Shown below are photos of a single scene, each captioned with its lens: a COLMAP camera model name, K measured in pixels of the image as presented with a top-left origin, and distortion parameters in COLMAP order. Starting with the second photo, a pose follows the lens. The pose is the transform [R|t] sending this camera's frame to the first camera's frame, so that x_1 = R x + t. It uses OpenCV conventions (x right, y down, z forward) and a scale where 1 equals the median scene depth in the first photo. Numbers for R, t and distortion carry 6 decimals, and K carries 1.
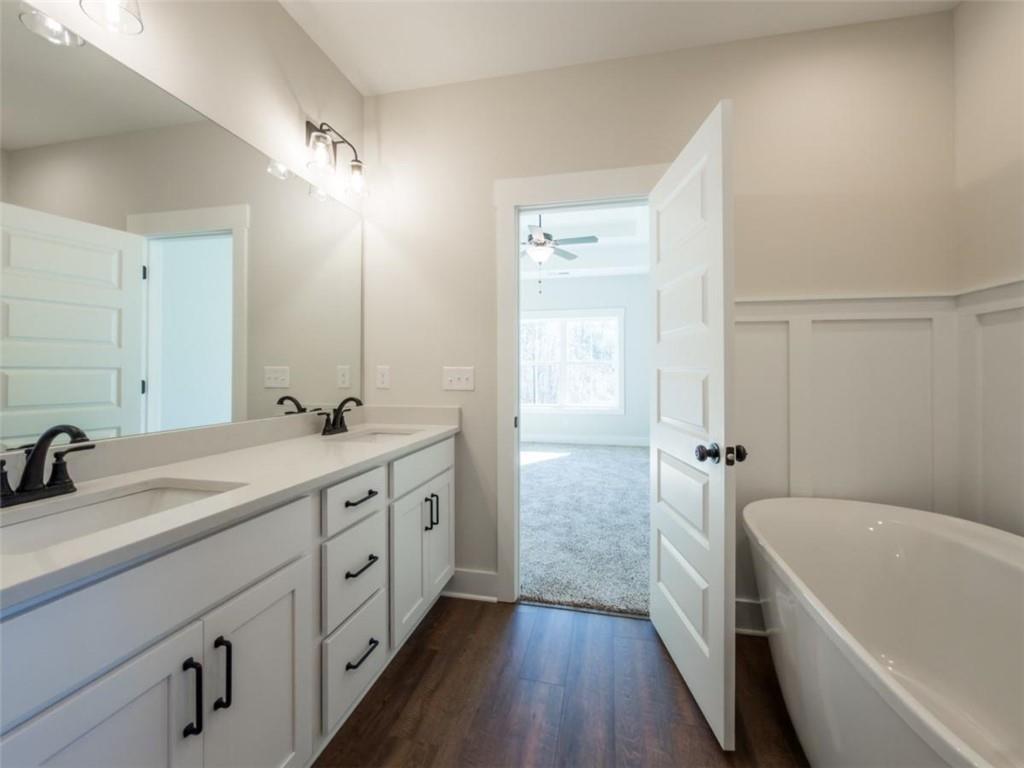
lens RADIAL K [[431.5, 0, 512.0], [0, 431.5, 384.0], [0, 0, 1]] dist [-0.000766, -0.000090]
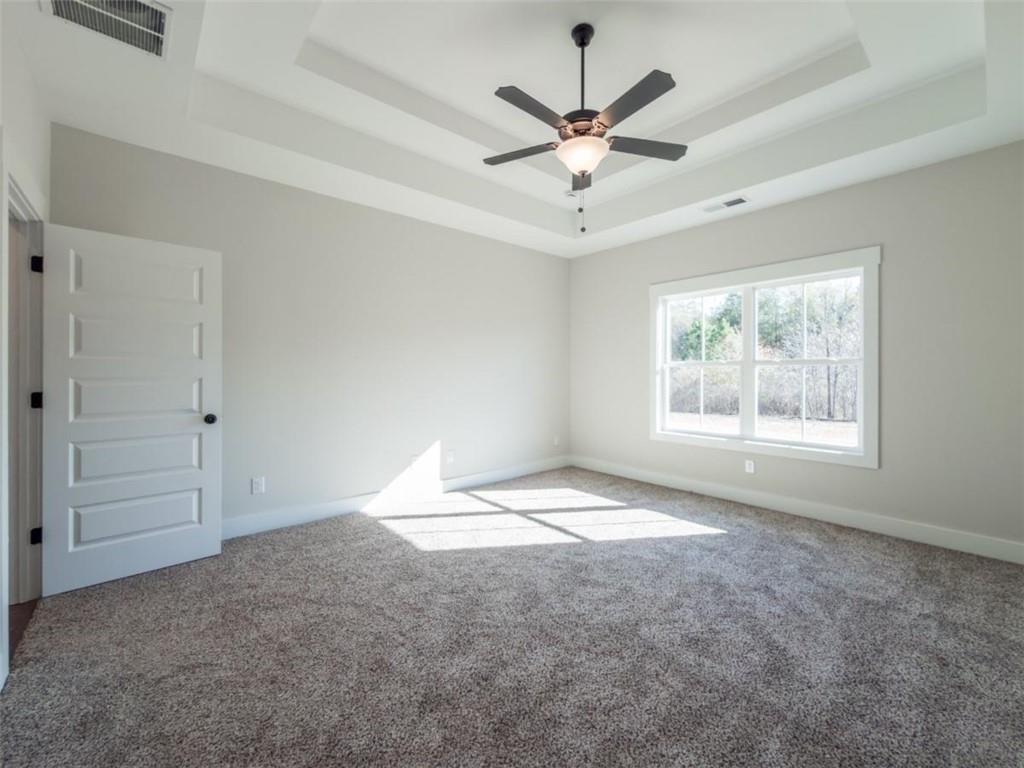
lens RADIAL K [[431.5, 0, 512.0], [0, 431.5, 384.0], [0, 0, 1]] dist [-0.000766, -0.000090]
pose [[0.805293, 0.007997, -0.592824, 0.306662], [-0.010909, 0.999940, -0.001330, -0.023845], [0.592777, 0.007538, 0.805331, 0.525113]]
